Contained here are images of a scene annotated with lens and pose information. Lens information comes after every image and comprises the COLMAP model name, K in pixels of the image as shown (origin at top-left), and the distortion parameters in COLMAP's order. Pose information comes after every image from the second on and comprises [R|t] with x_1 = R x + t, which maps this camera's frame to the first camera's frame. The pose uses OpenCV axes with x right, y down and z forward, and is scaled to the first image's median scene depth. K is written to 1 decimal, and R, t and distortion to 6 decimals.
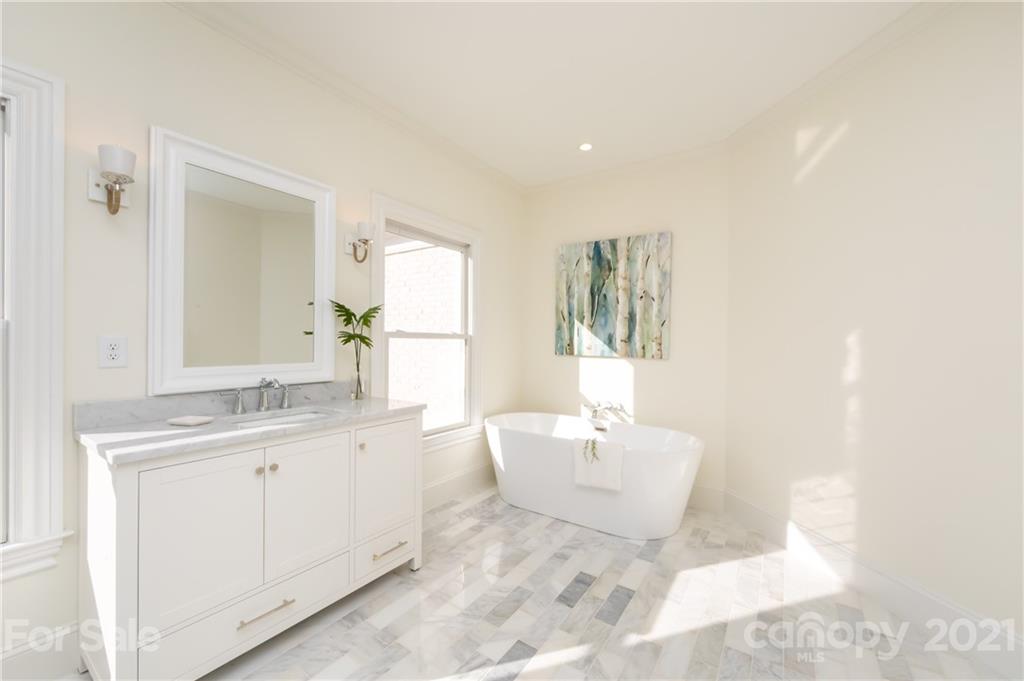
lens RADIAL K [[402.8, 0, 513.3], [0, 402.8, 342.8], [0, 0, 1]] dist [0.000411, -0.000422]
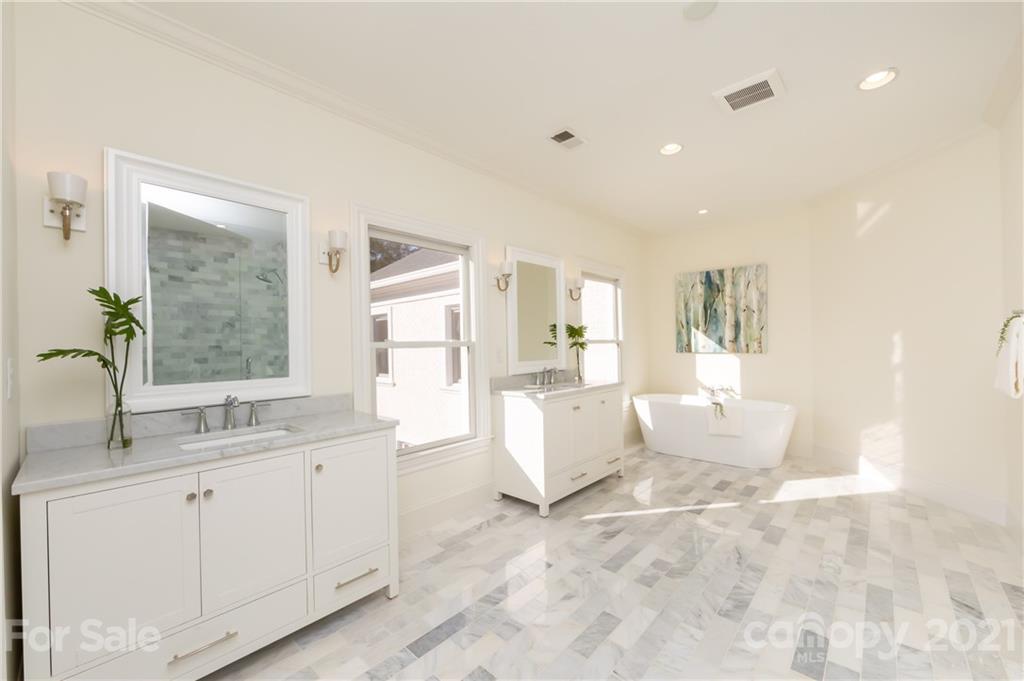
lens RADIAL K [[402.8, 0, 512.3], [0, 402.8, 342.6], [0, 0, 1]] dist [0.000411, -0.000422]
pose [[0.989115, -0.028204, -0.144418, -0.367202], [0.027486, 0.999598, -0.006963, -0.014554], [0.144556, 0.002917, 0.989492, -0.665016]]
